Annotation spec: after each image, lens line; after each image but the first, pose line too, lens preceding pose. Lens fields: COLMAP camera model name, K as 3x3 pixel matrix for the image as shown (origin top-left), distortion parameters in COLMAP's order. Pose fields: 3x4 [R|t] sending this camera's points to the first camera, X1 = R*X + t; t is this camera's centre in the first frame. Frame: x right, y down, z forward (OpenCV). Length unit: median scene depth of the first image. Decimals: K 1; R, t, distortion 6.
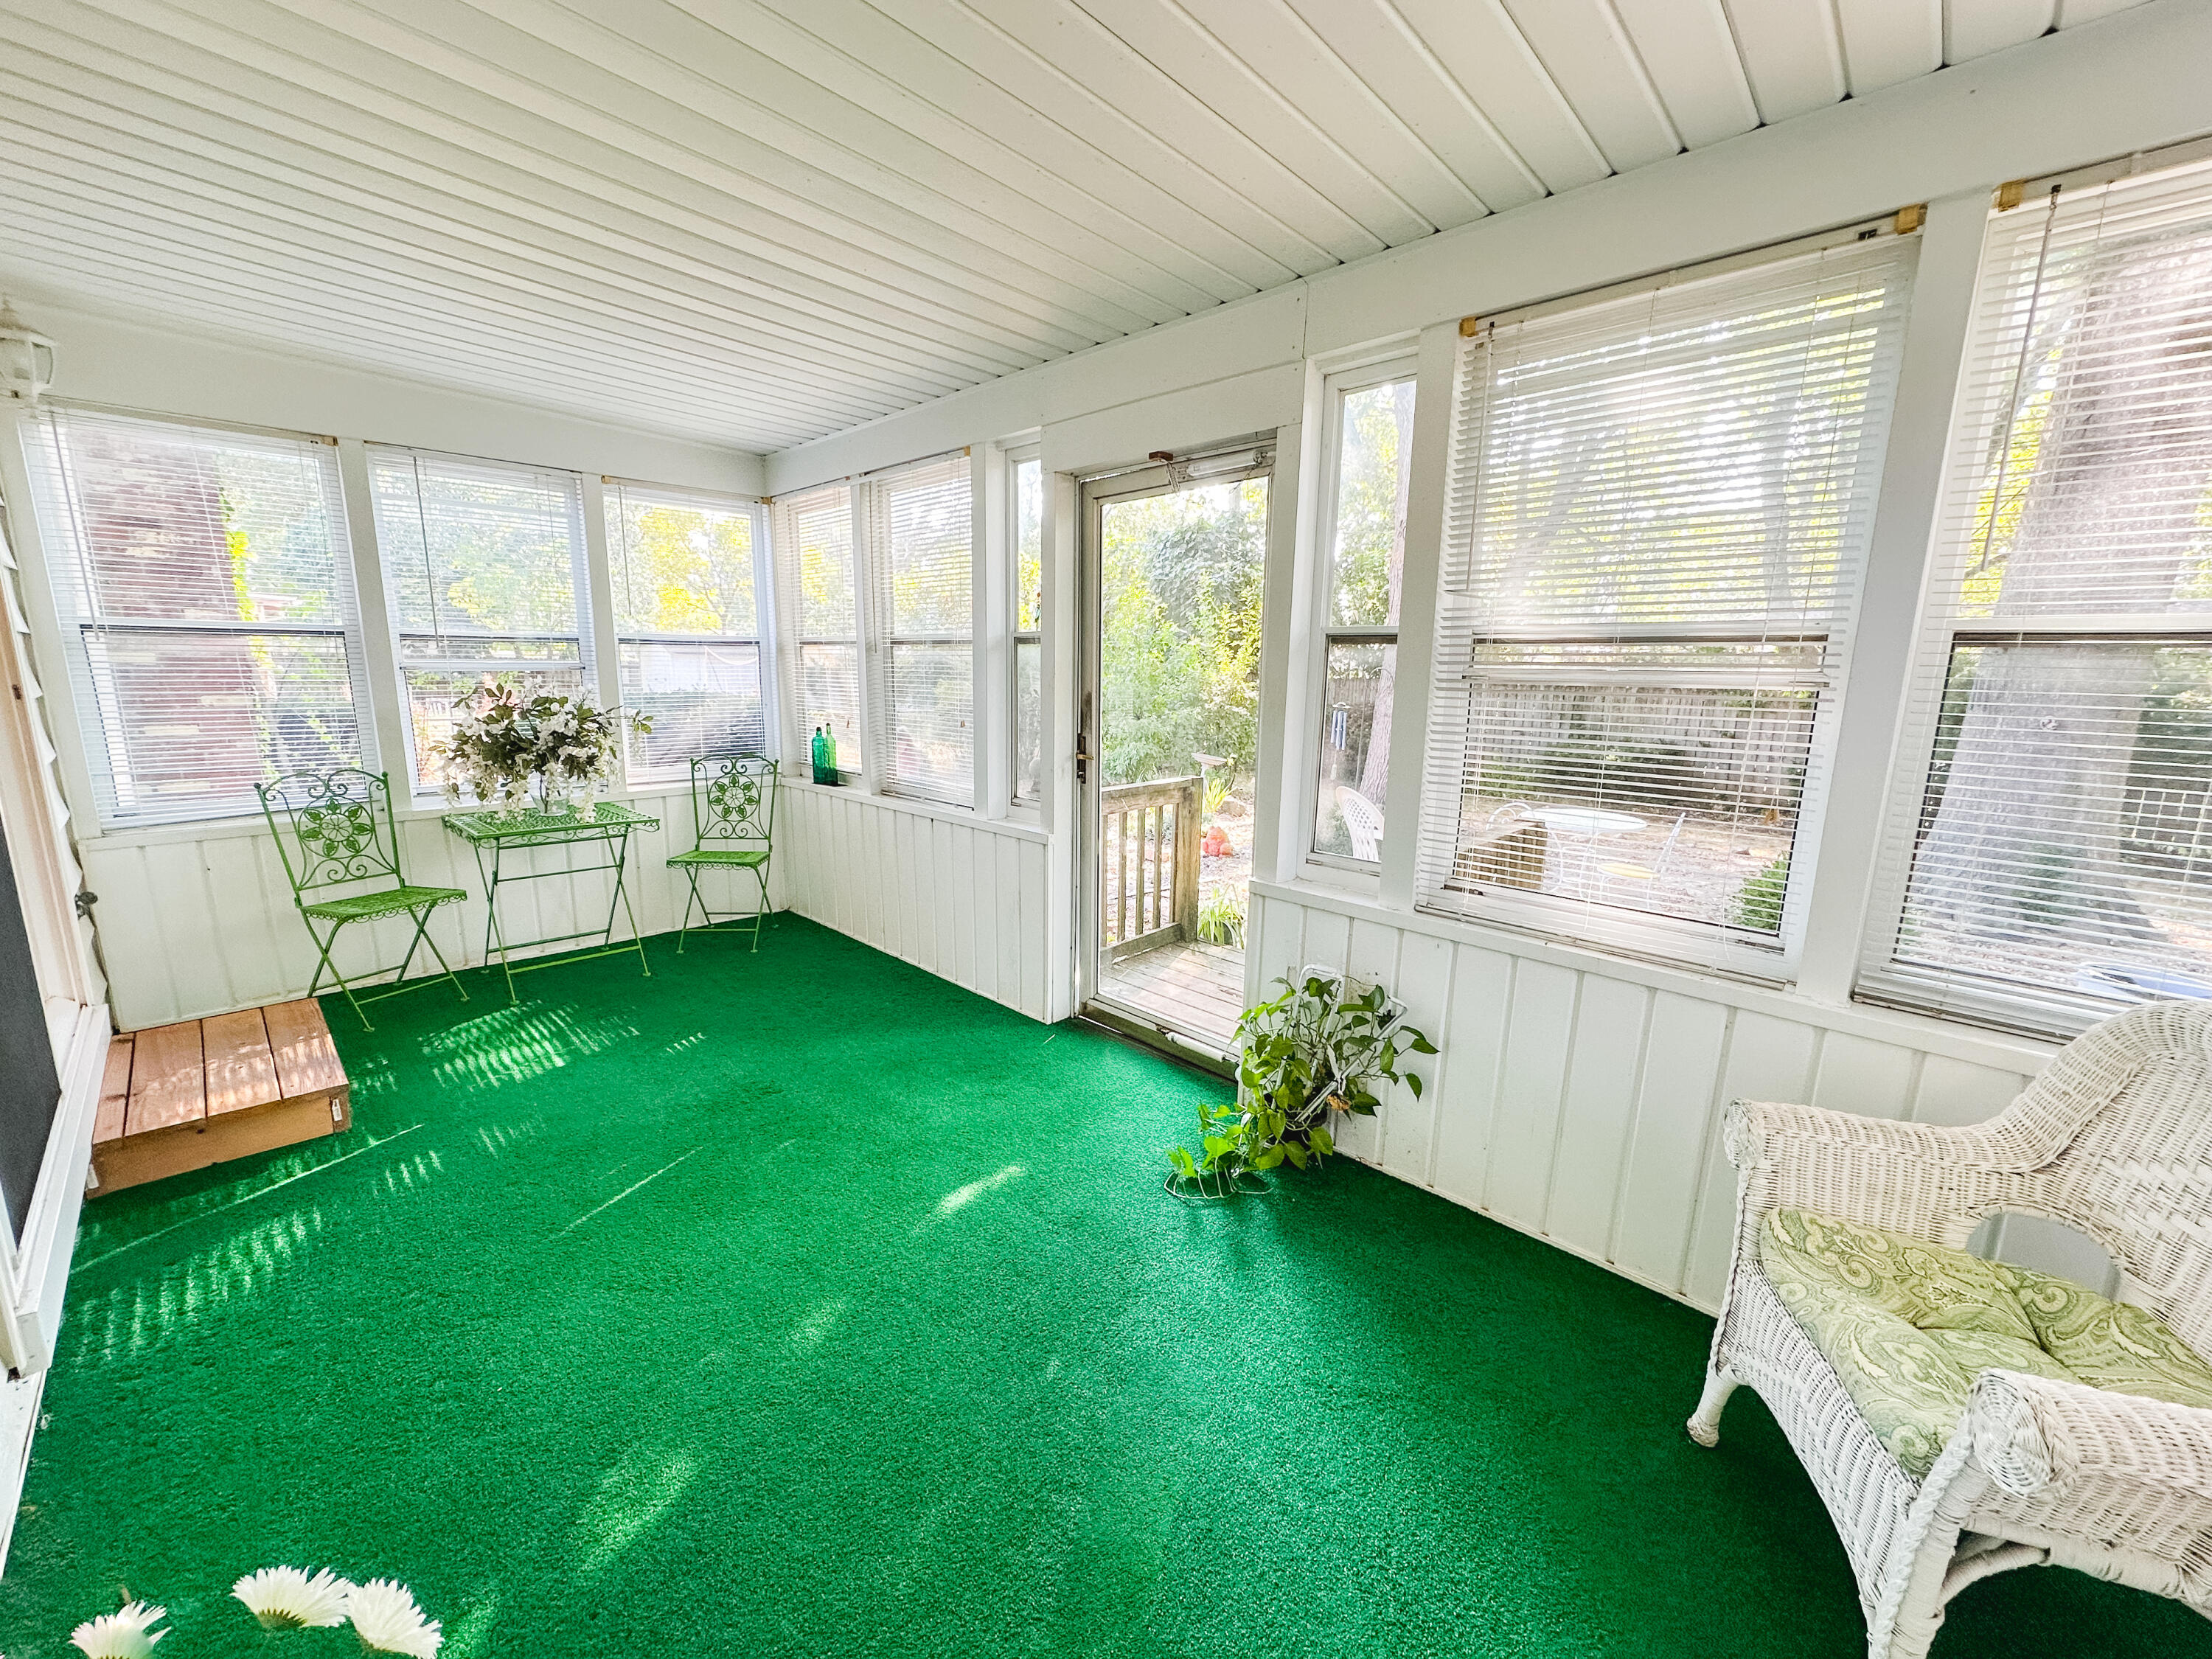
lens RADIAL K [[876.3, 0, 1106.2], [0, 876.3, 829.6], [0, 0, 1]] dist [-0.007229, 0.001378]
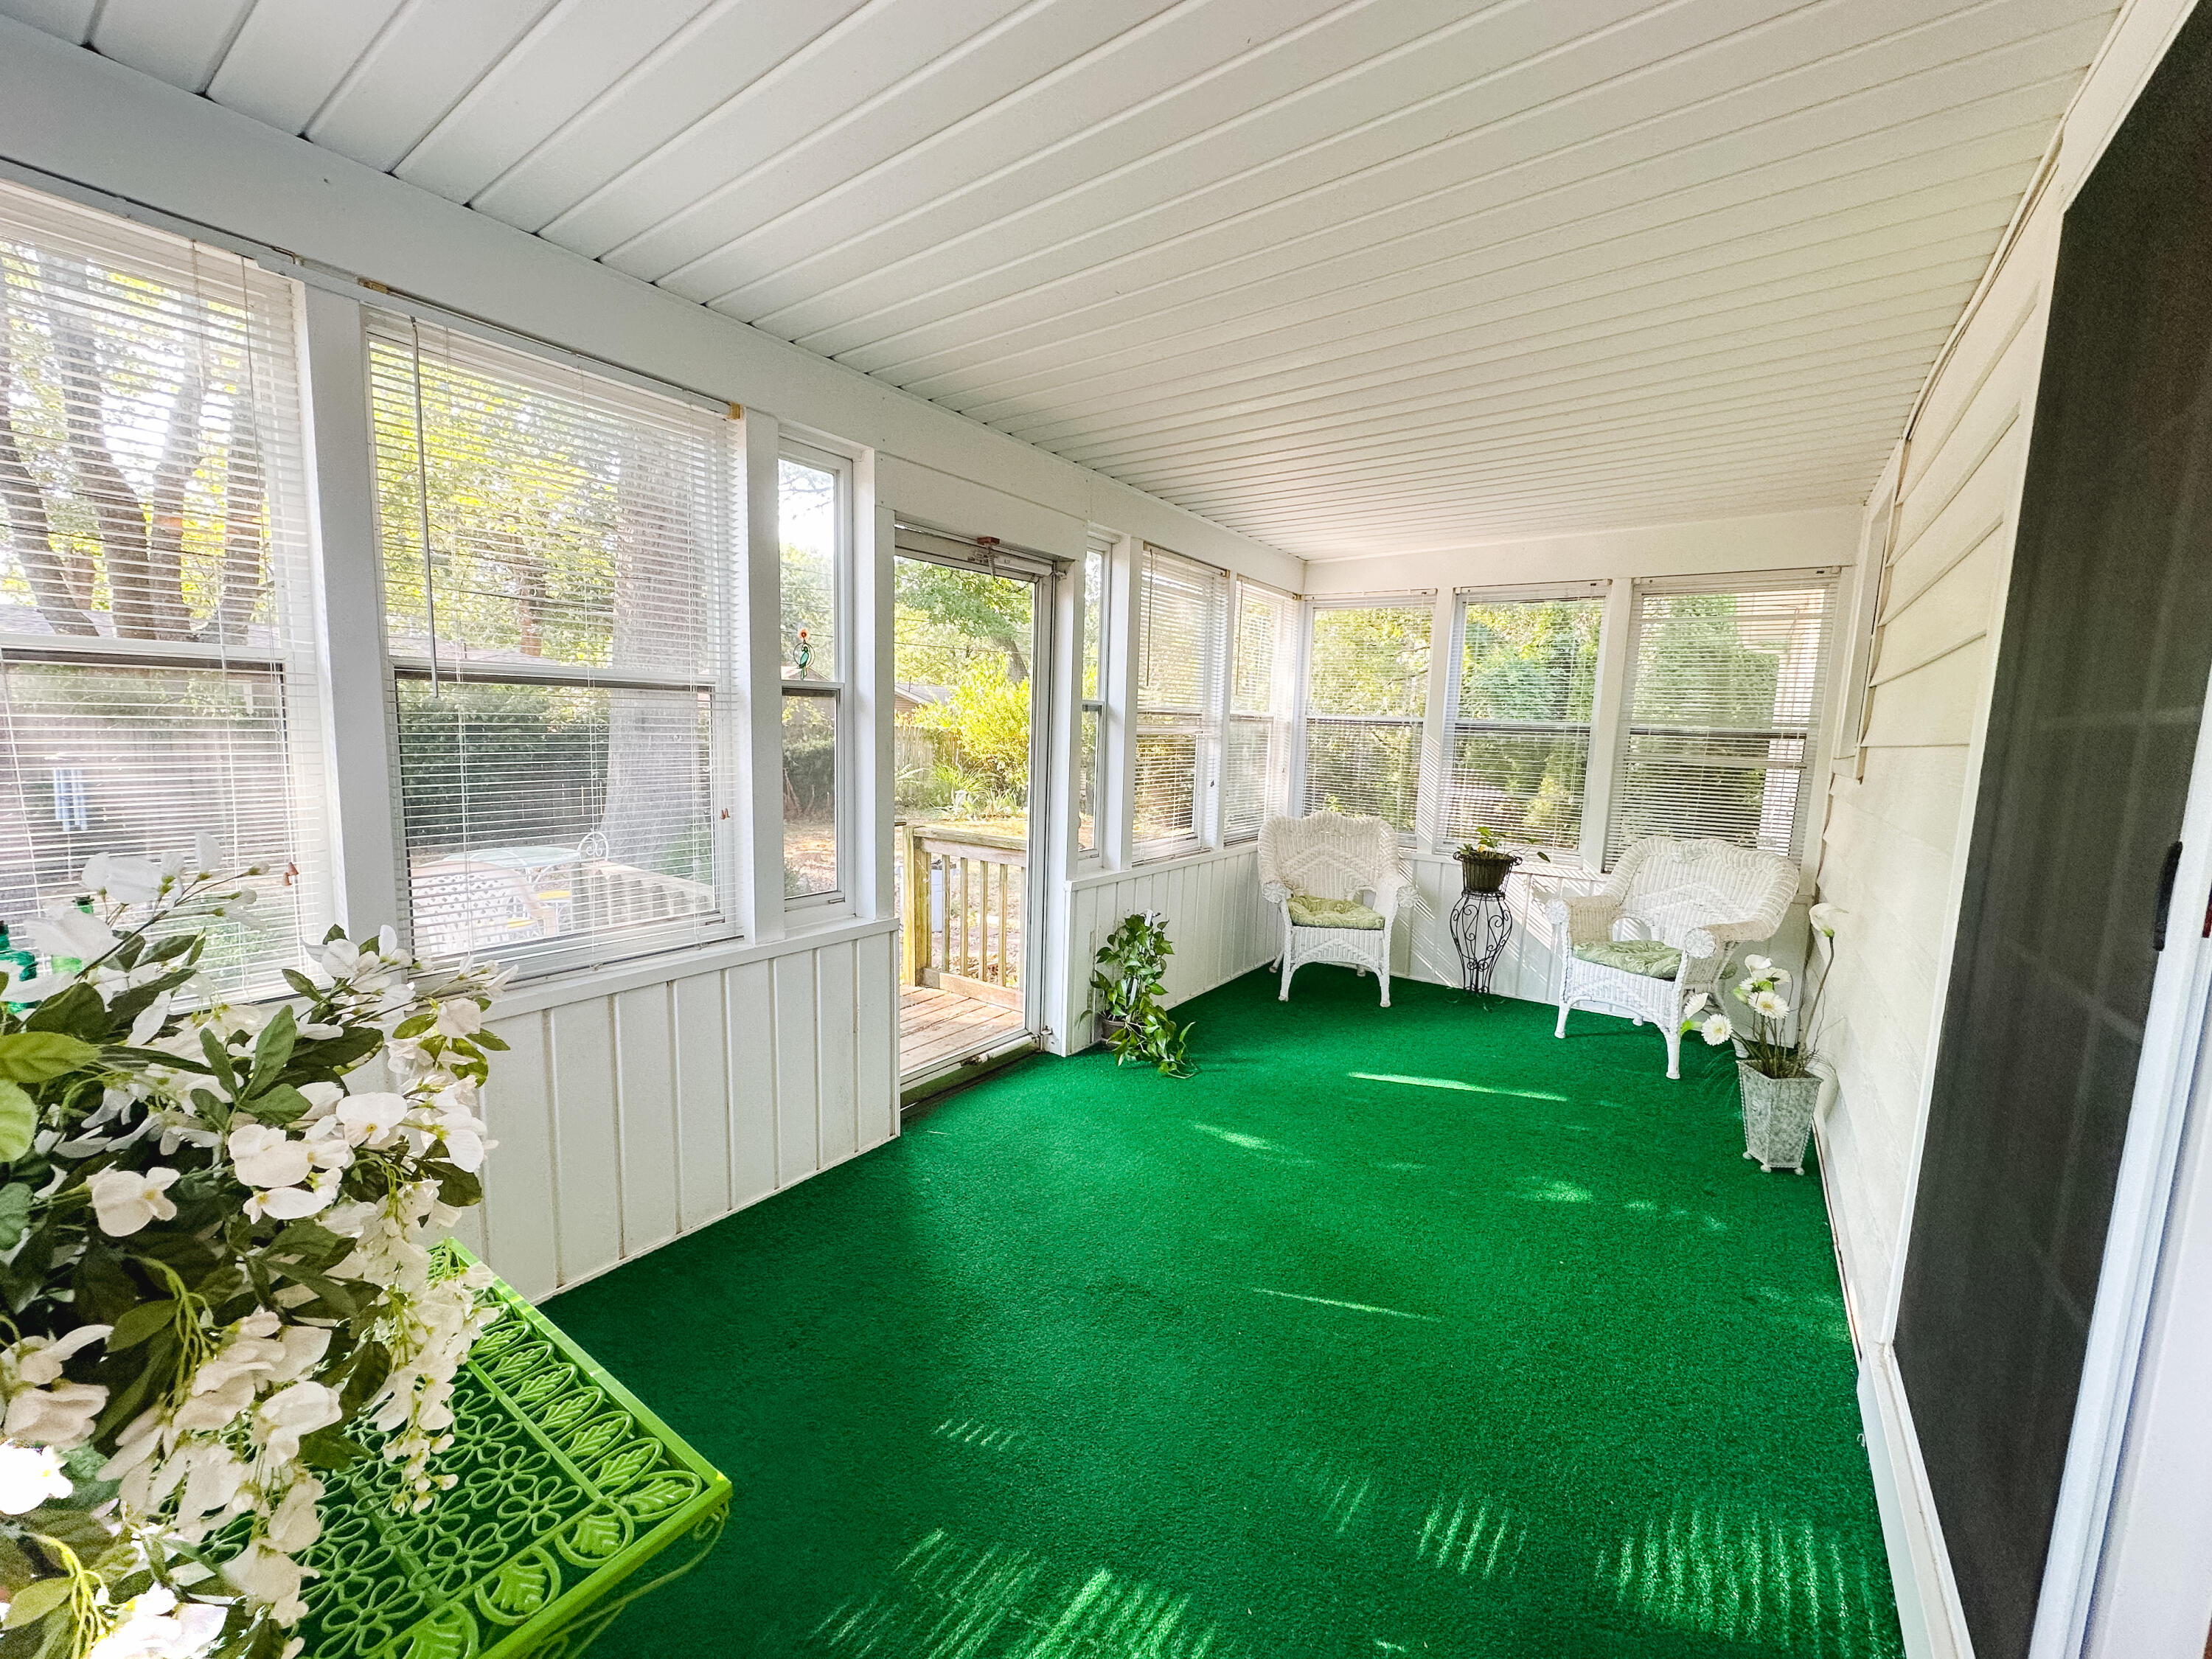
lens RADIAL K [[876.3, 0, 1104.0], [0, 876.3, 831.3], [0, 0, 1]] dist [-0.007229, 0.001378]
pose [[-0.146482, -0.142790, 0.978853, -1.260171], [0.153208, 0.974312, 0.165055, -0.255795], [-0.977277, 0.174146, -0.120843, 1.195642]]
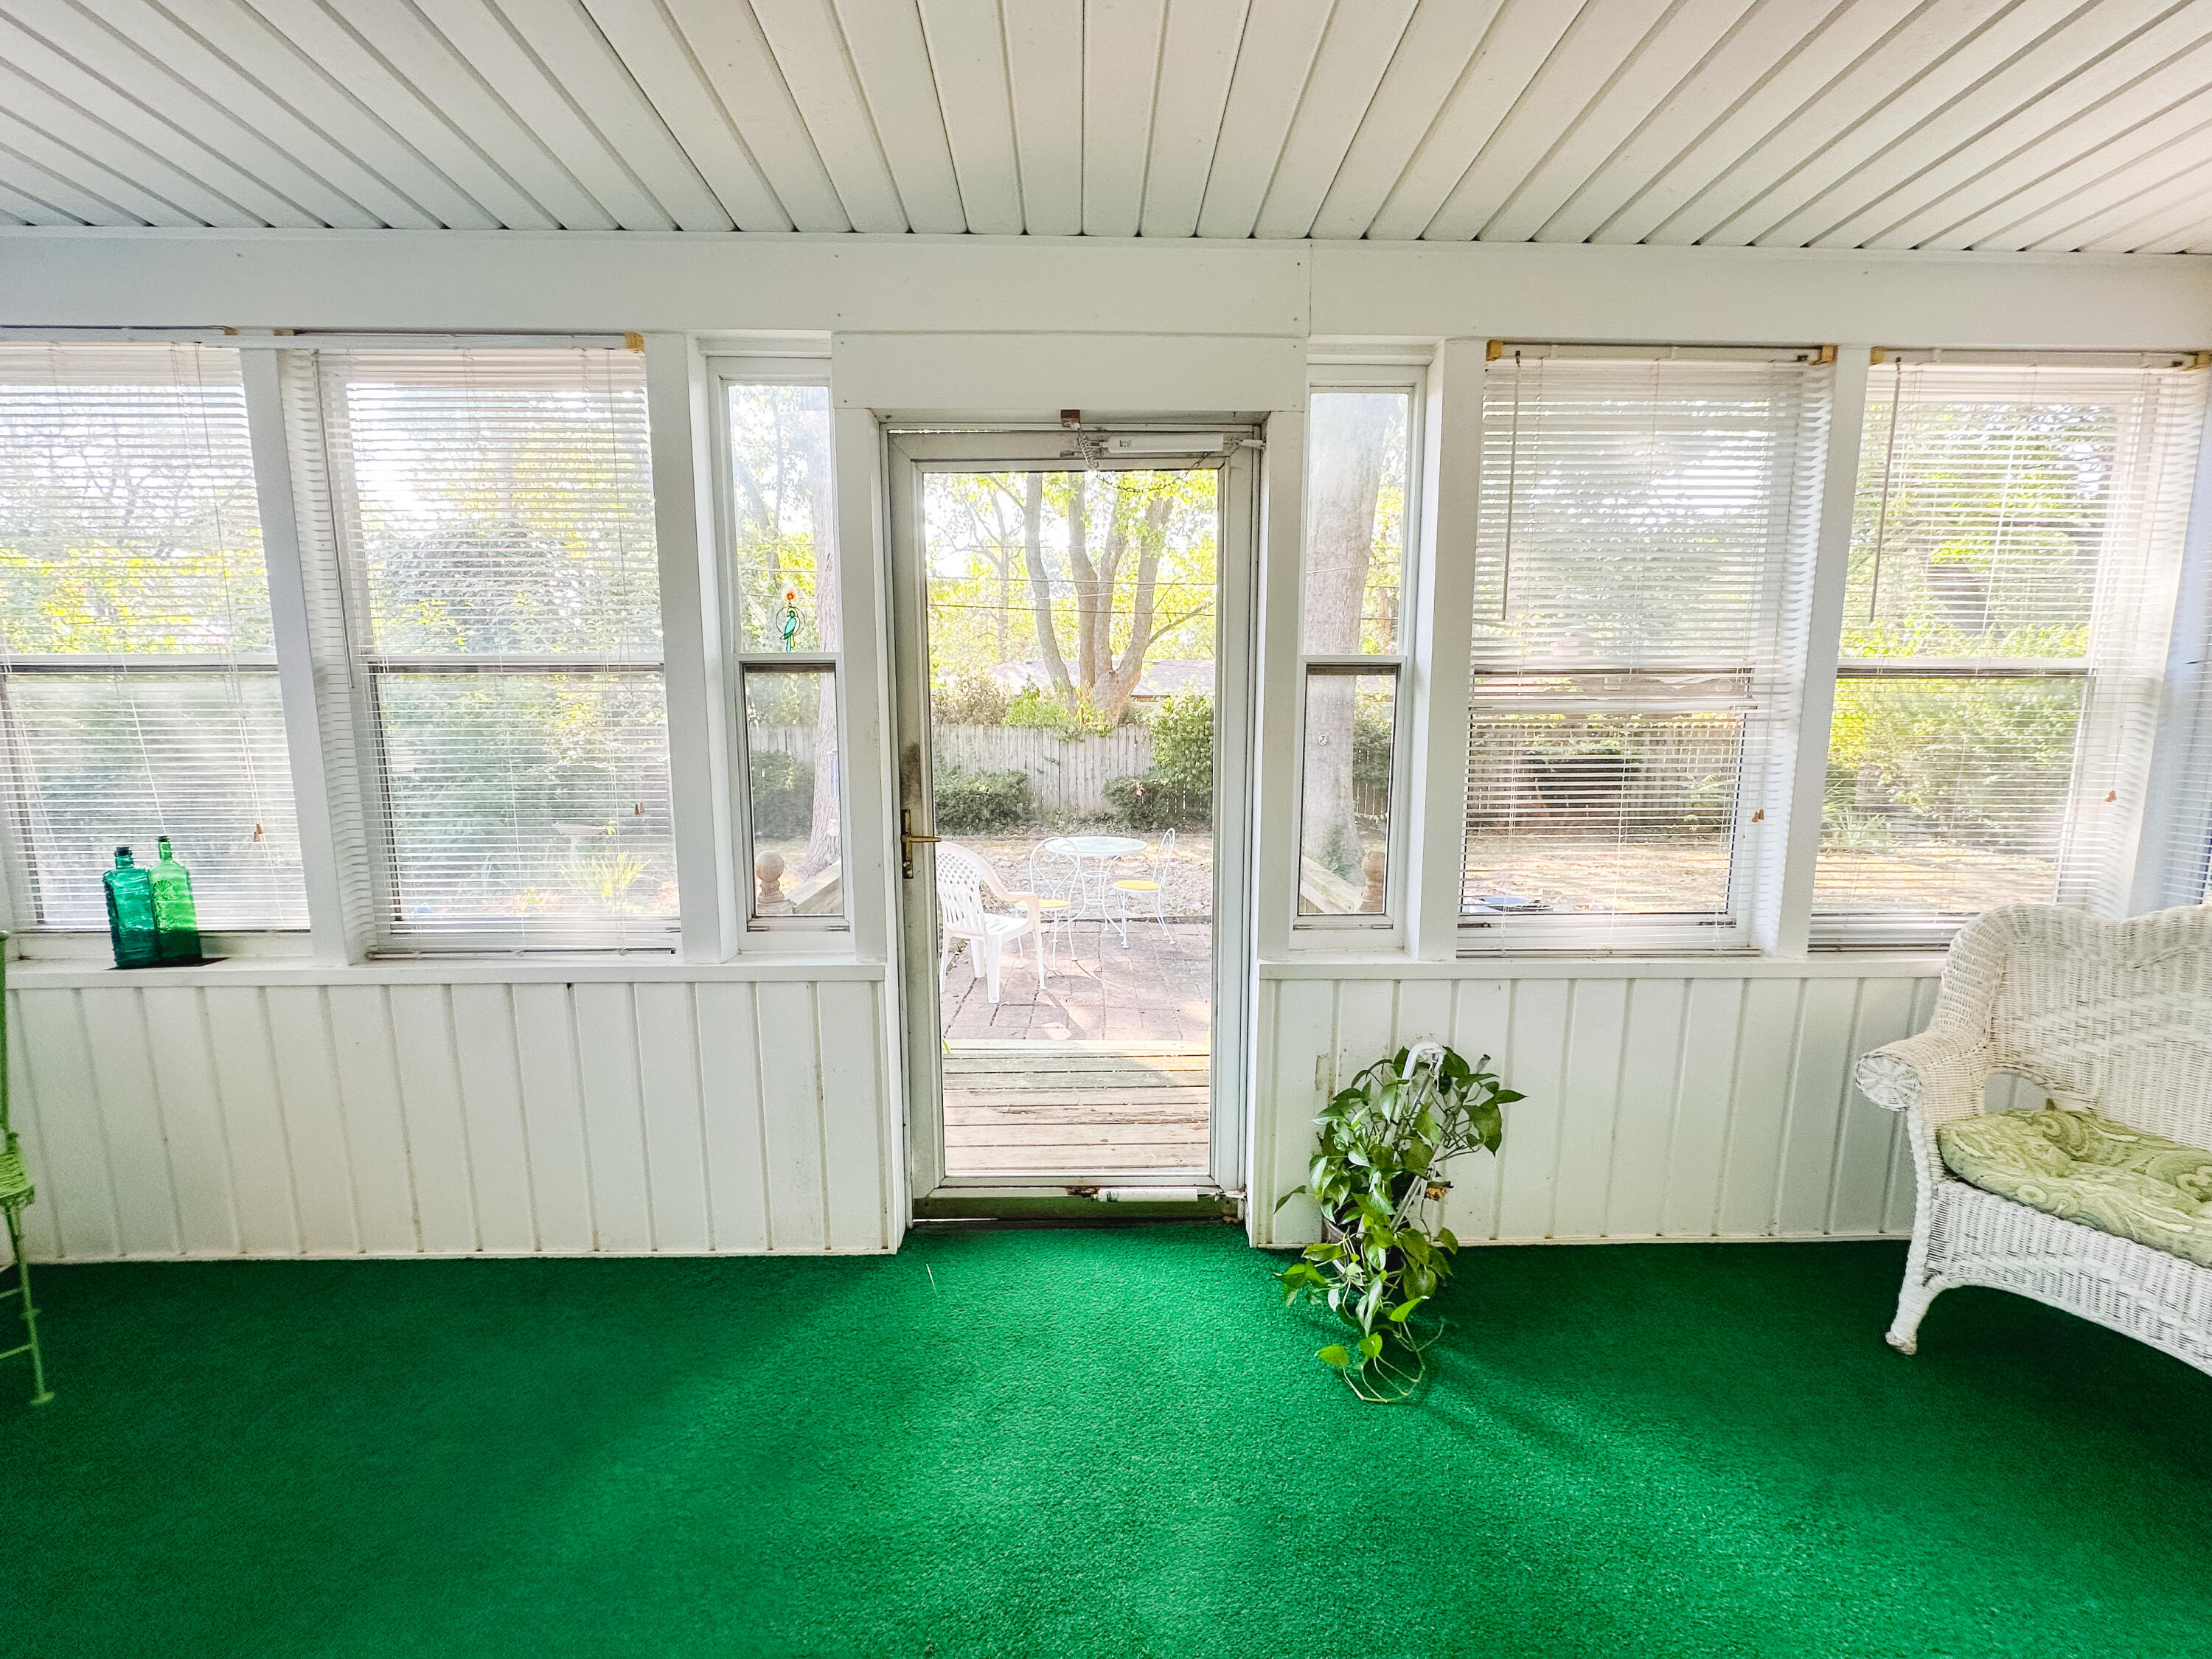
lens RADIAL K [[876.3, 0, 1111.2], [0, 876.3, 825.9], [0, 0, 1]] dist [-0.007229, 0.001378]
pose [[0.700076, -0.110518, 0.705463, -0.527718], [0.144946, 0.989377, 0.011157, -0.105430], [-0.699202, 0.094443, 0.708659, 0.557599]]
